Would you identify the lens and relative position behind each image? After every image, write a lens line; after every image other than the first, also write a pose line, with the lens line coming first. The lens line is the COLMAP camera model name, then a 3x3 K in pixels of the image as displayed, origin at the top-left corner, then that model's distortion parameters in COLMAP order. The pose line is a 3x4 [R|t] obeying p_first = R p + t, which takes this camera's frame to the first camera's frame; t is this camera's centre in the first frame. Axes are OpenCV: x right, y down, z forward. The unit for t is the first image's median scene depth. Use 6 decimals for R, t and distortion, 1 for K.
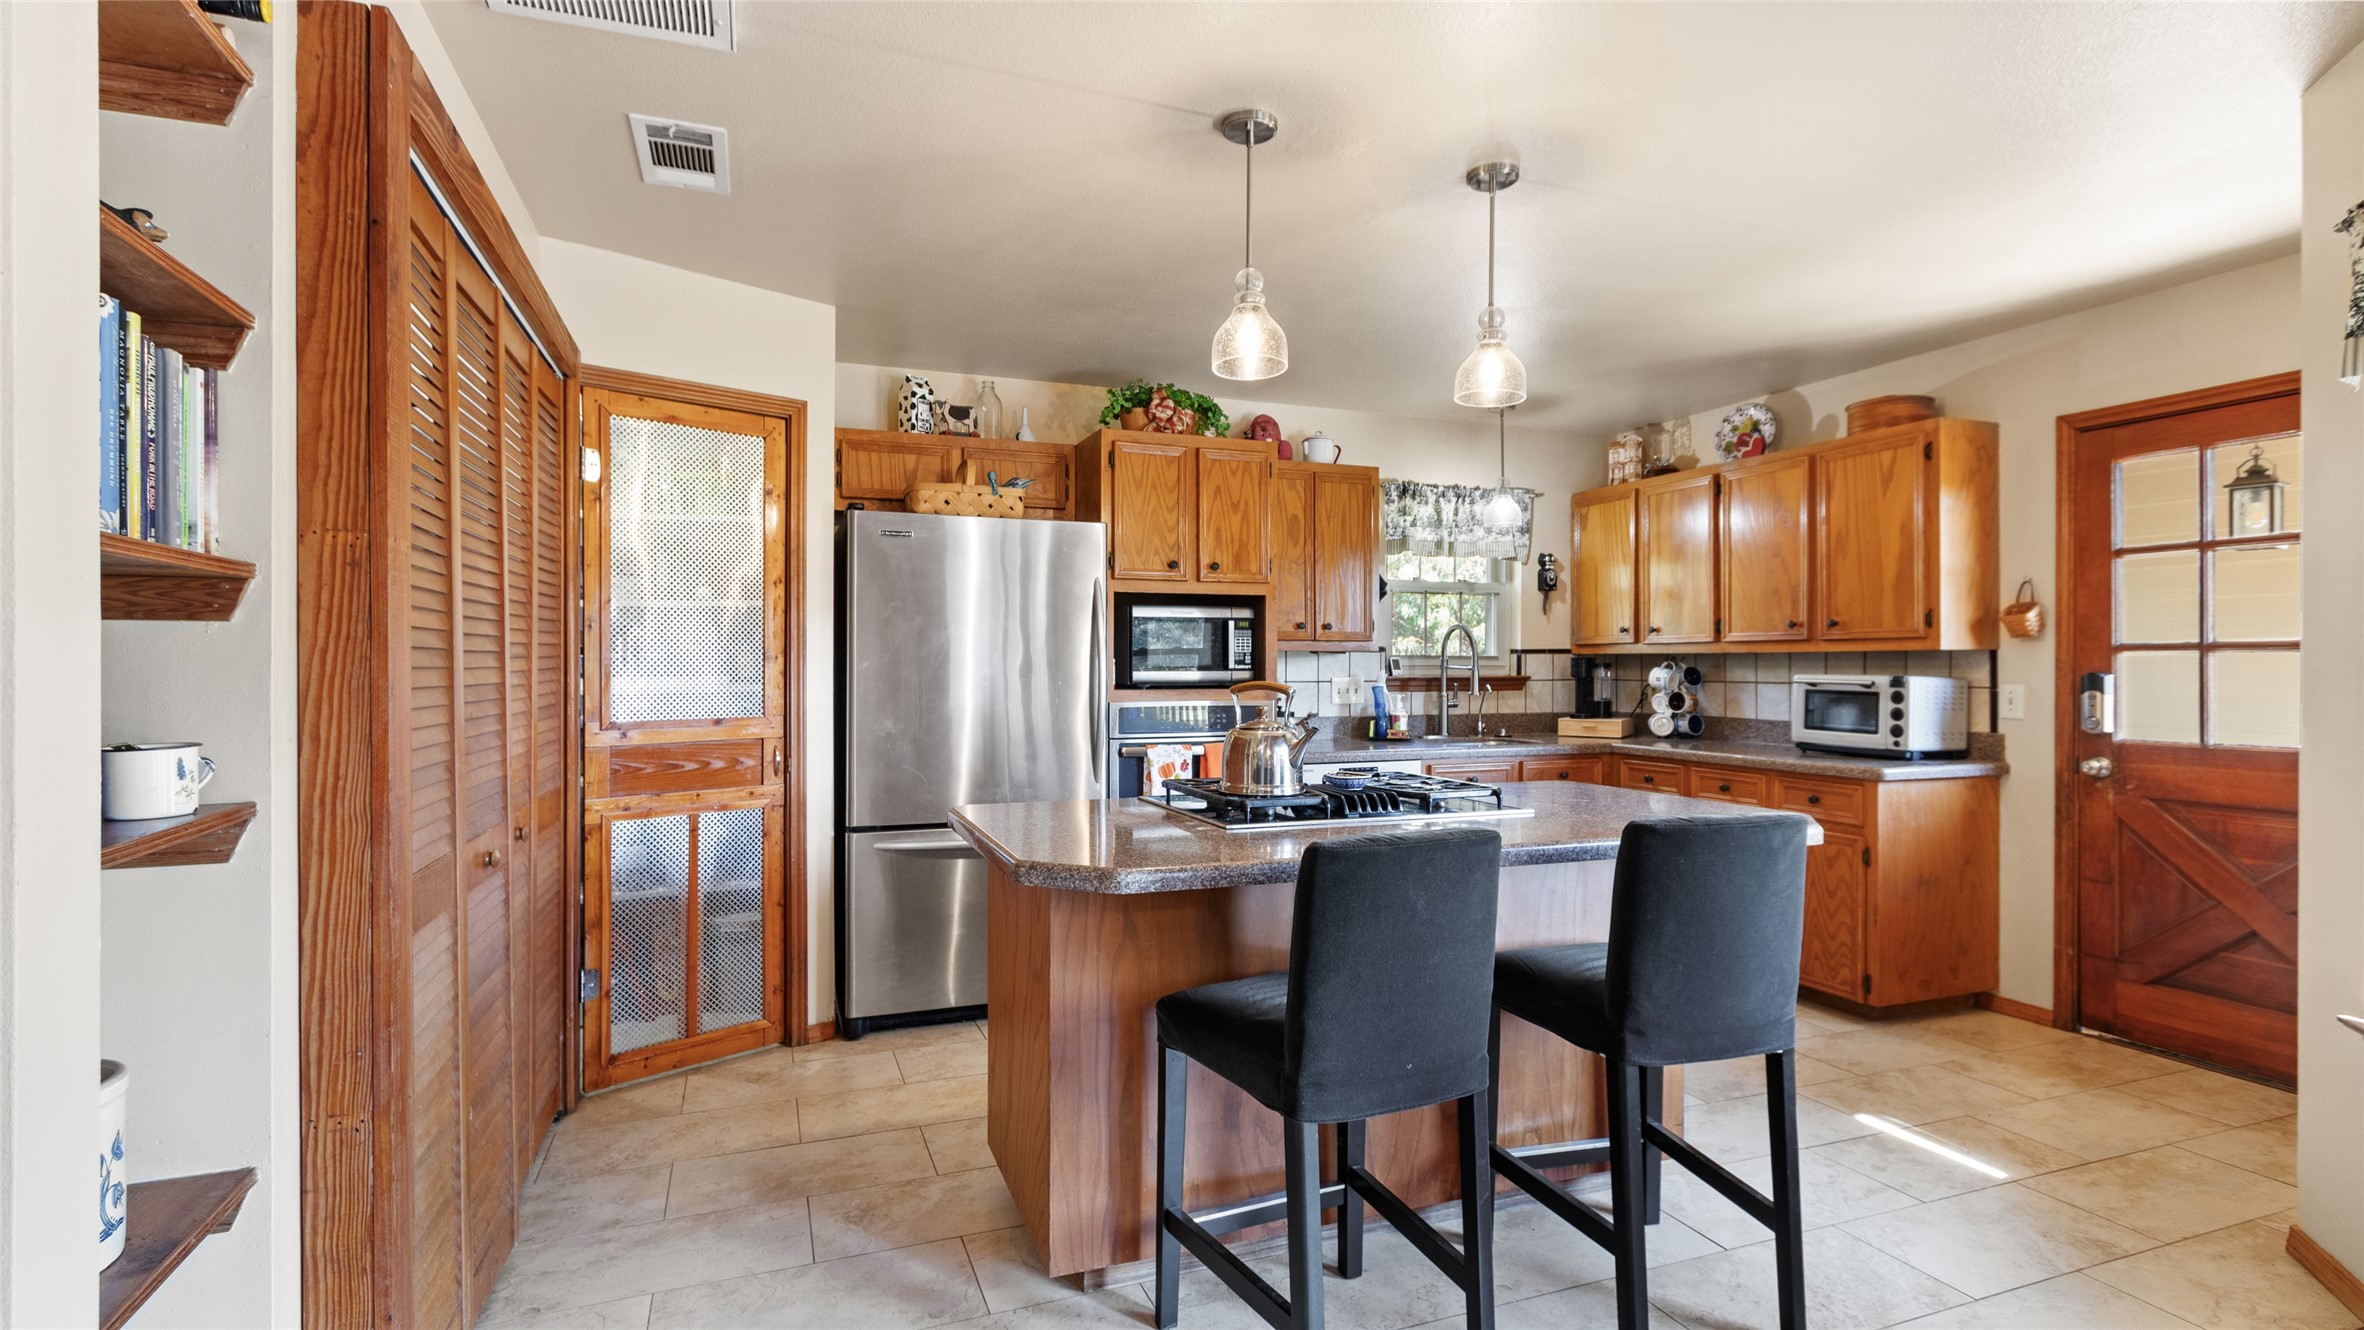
lens RADIAL K [[1078.9, 0, 1135.5], [0, 1078.9, 662.5], [0, 0, 1]] dist [0.000424, 0.000586]
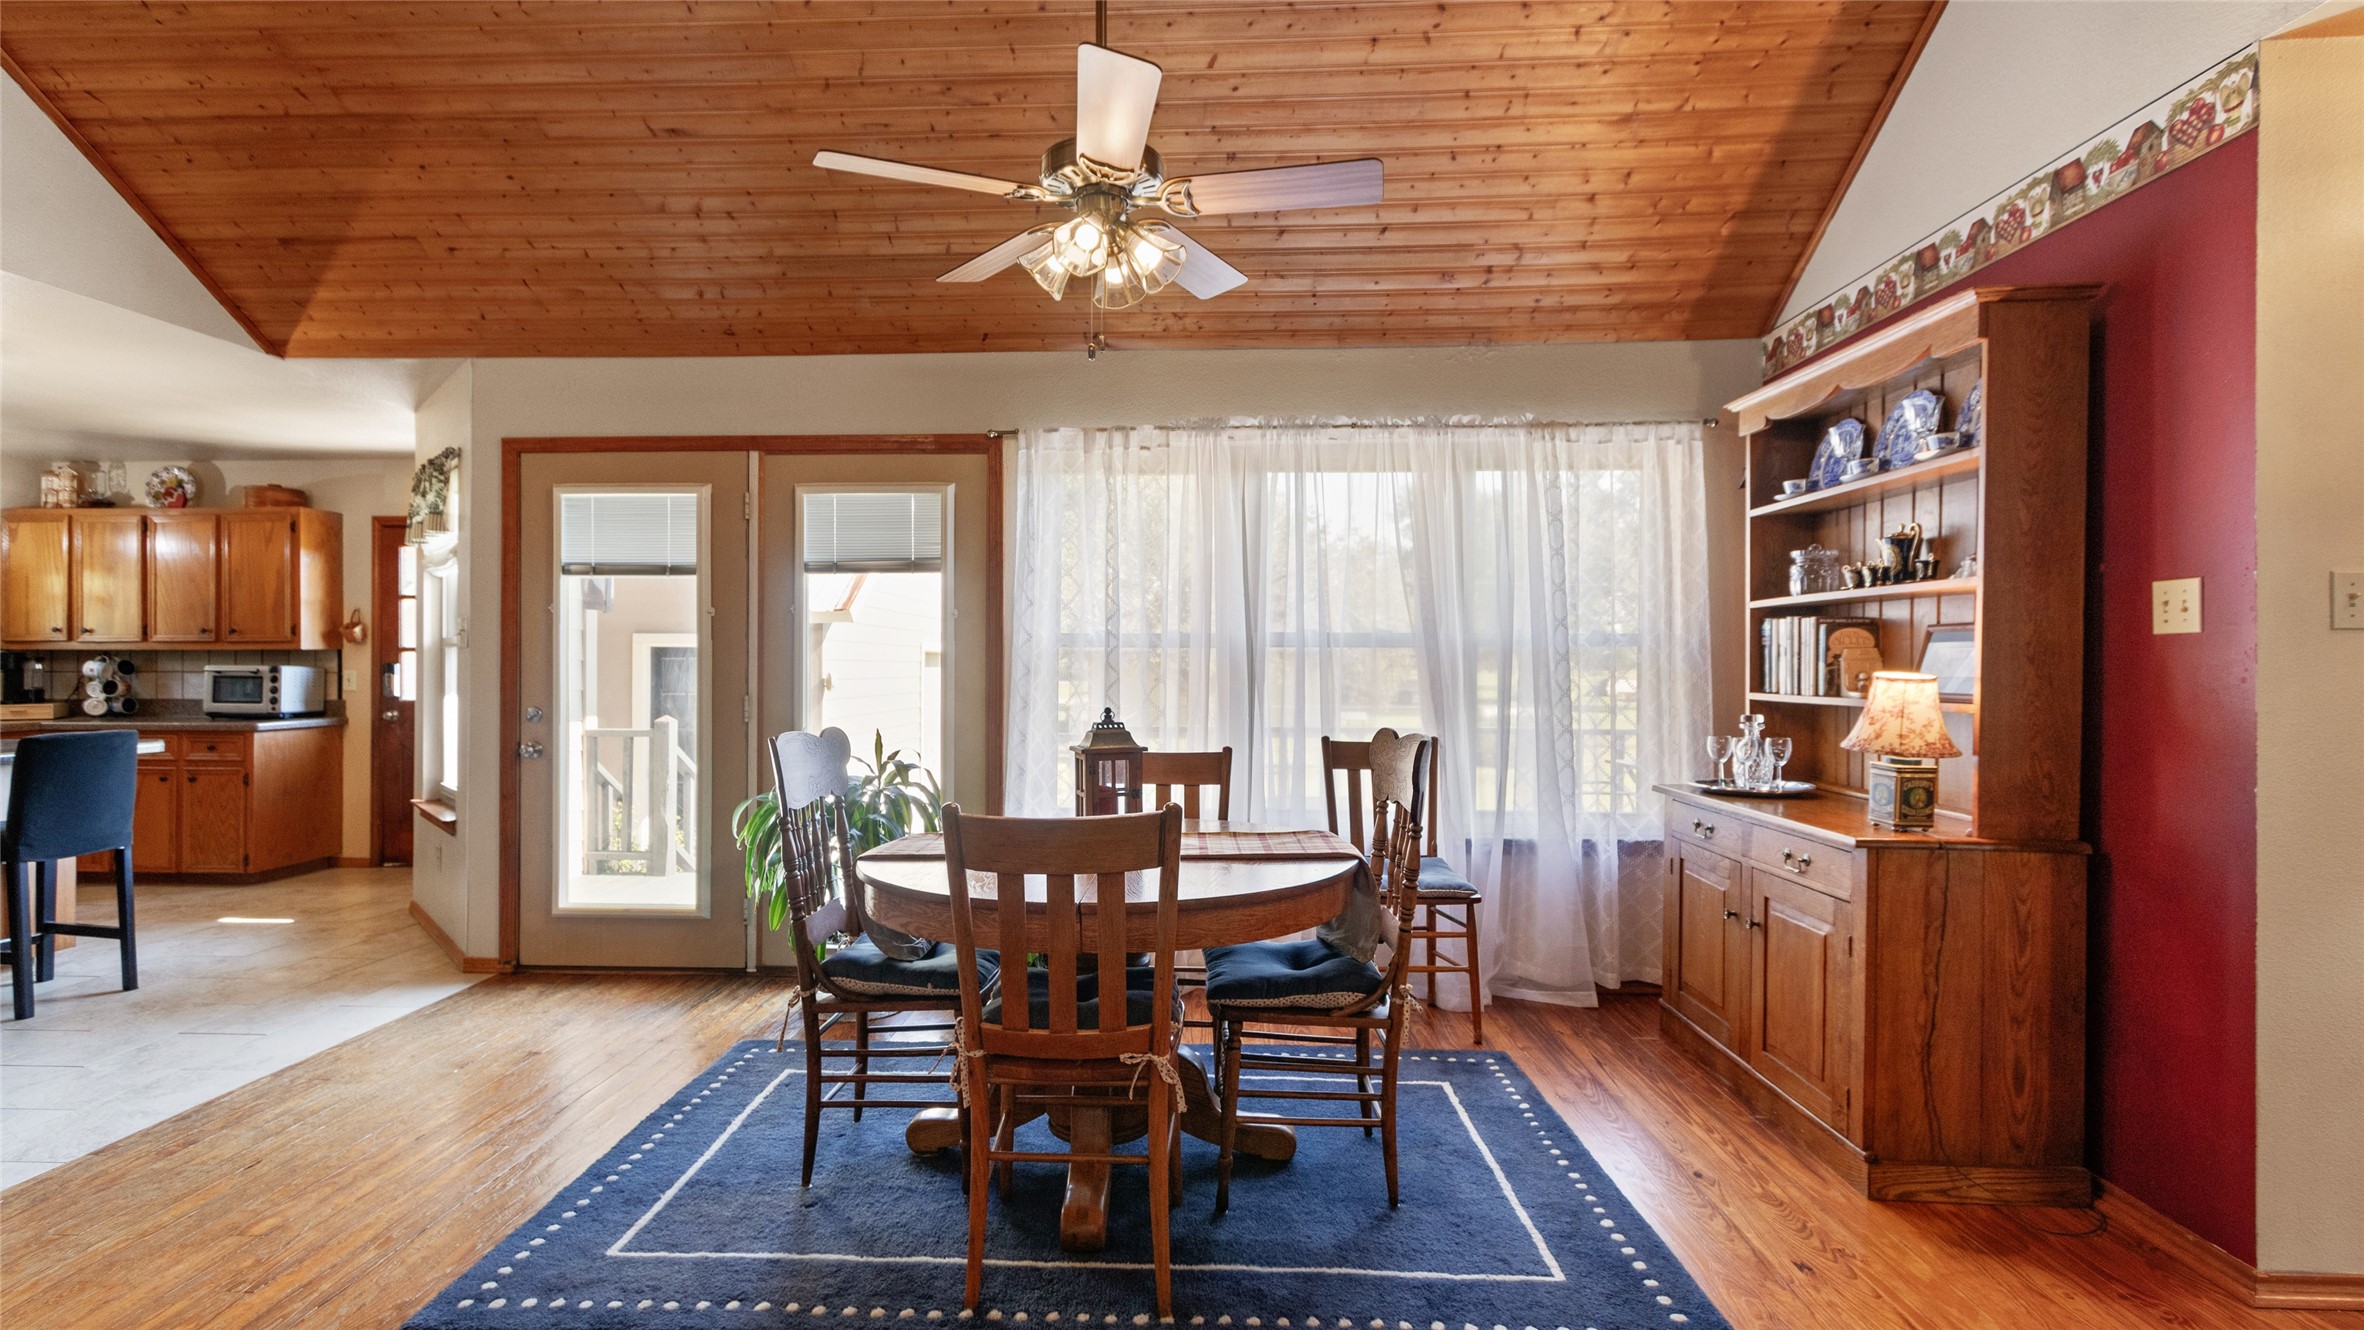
lens RADIAL K [[1078.9, 0, 1135.5], [0, 1078.9, 662.5], [0, 0, 1]] dist [0.000424, 0.000586]
pose [[0.377003, -0.000481, 0.926212, -0.251932], [-0.002096, 0.999997, 0.001372, 0.002720], [-0.926210, -0.002459, 0.377001, -0.682742]]
